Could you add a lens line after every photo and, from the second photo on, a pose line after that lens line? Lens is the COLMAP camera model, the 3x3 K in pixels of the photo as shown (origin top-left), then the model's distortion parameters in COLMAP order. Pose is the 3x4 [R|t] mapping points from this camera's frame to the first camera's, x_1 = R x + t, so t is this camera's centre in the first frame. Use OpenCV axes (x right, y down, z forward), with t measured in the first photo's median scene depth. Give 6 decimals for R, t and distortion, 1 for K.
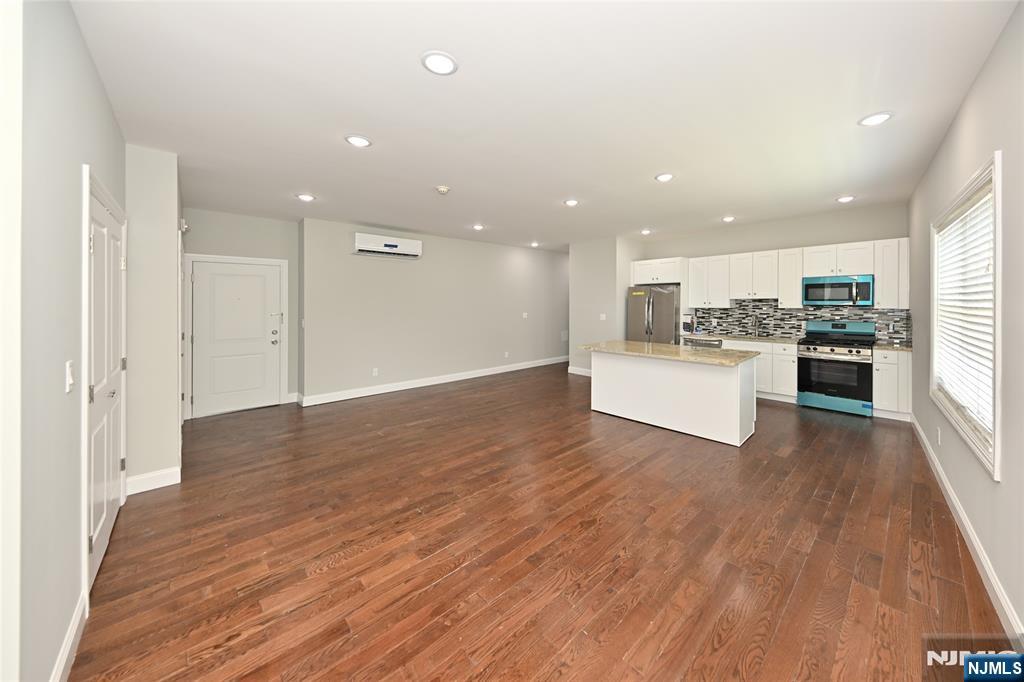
lens RADIAL K [[363.8, 0, 531.7], [0, 363.8, 305.2], [0, 0, 1]] dist [0.014418, -0.000660]
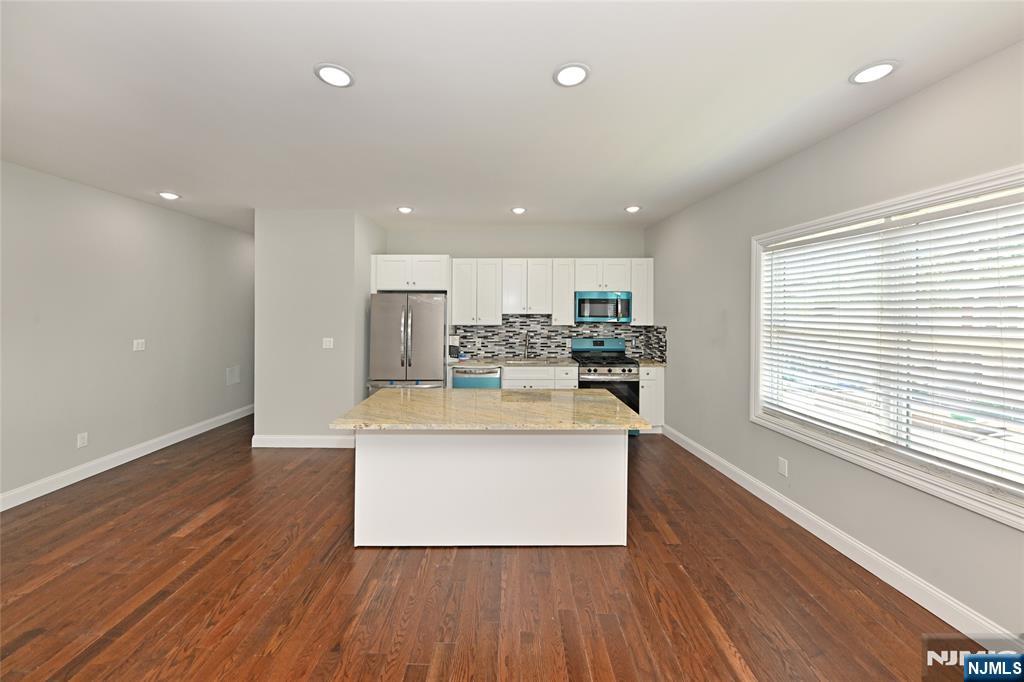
lens RADIAL K [[377.6, 0, 502.2], [0, 377.6, 314.1], [0, 0, 1]] dist [0.001129, -0.000155]
pose [[0.708159, 0.004046, 0.706041, -0.046165], [-0.002603, 0.999992, -0.003119, -0.015957], [-0.706048, 0.000371, 0.708164, 0.471529]]
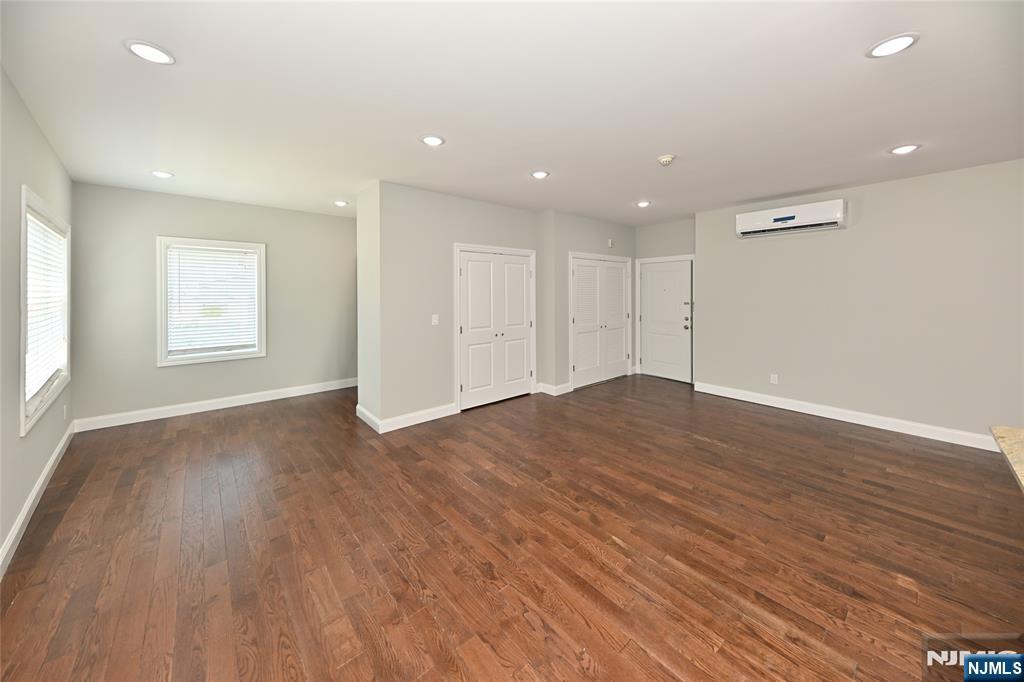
lens RADIAL K [[363.8, 0, 515.6], [0, 363.8, 294.4], [0, 0, 1]] dist [0.014418, -0.000660]
pose [[-0.060394, 0.012978, -0.998090, 0.433393], [-0.002443, 0.999911, 0.013150, -0.013404], [0.998172, 0.003232, -0.060357, 0.501466]]
